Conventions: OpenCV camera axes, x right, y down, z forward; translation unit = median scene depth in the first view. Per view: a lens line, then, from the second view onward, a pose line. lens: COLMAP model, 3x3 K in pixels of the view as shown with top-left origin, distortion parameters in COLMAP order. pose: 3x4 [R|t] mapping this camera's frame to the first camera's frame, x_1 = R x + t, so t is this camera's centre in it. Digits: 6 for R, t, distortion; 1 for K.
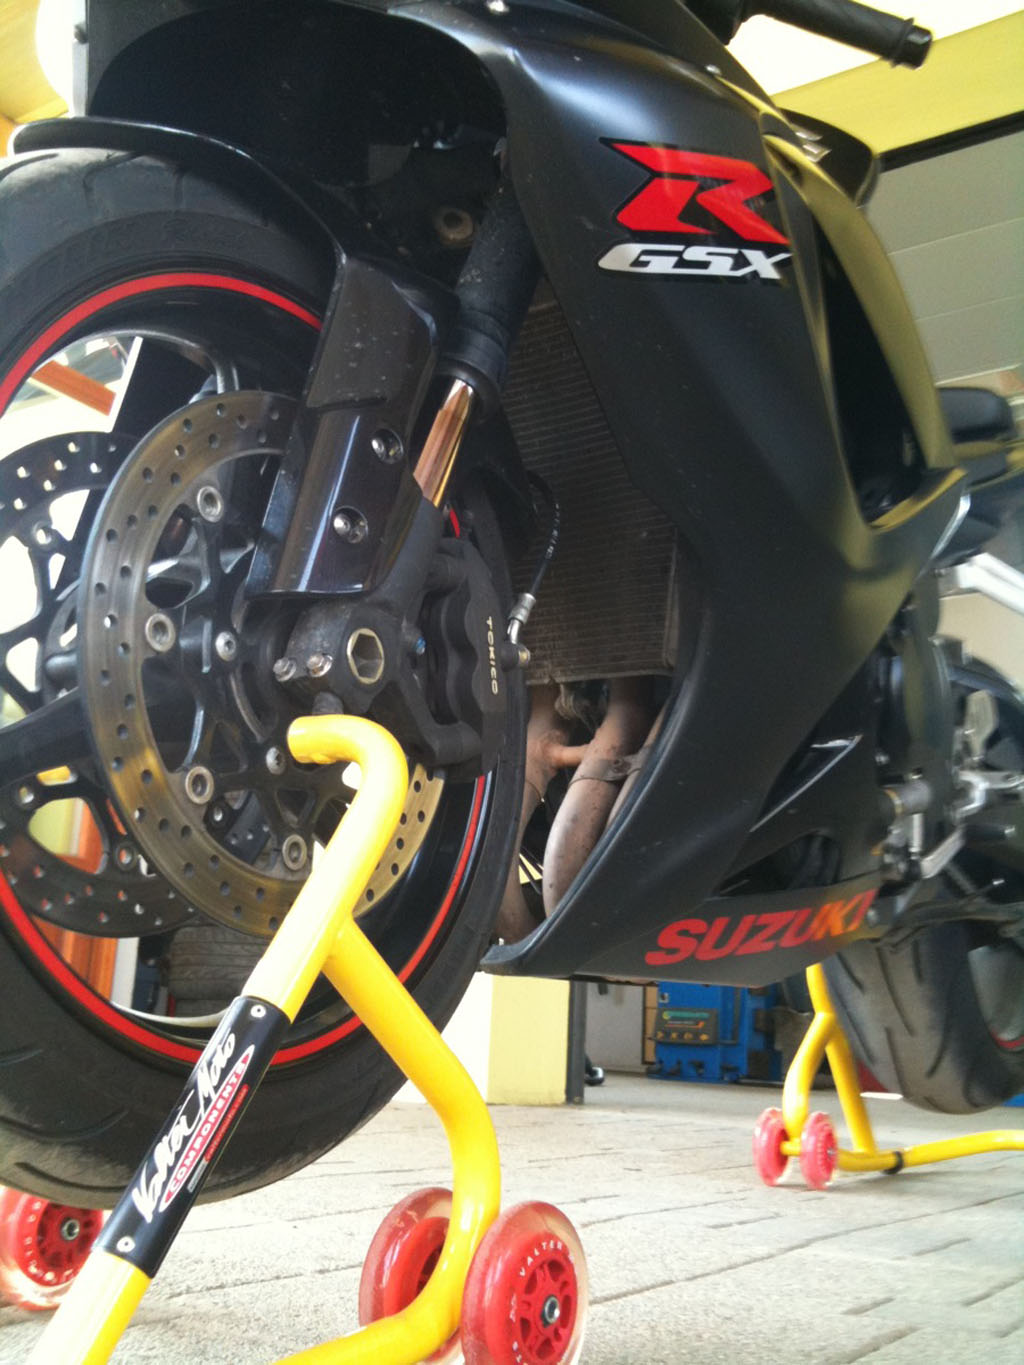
lens RADIAL K [[1277.7, 0, 512.0], [0, 1277.7, 682.5], [0, 0, 1]] dist [0.004680, -0.007153]
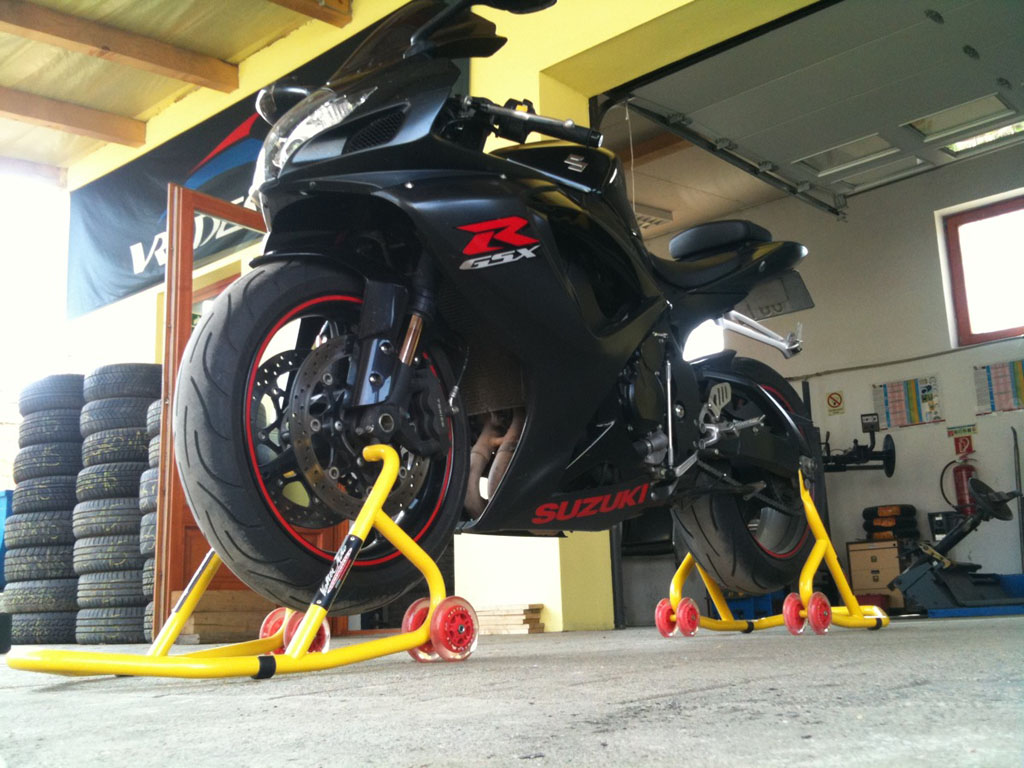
lens RADIAL K [[831.7, 0, 512.0], [0, 831.7, 384.0], [0, 0, 1]] dist [0.012142, 0.001527]
pose [[0.989555, -0.115055, -0.086848, 0.317573], [0.115631, 0.993291, 0.001613, -0.072452], [0.086079, -0.011639, 0.996220, -0.801978]]
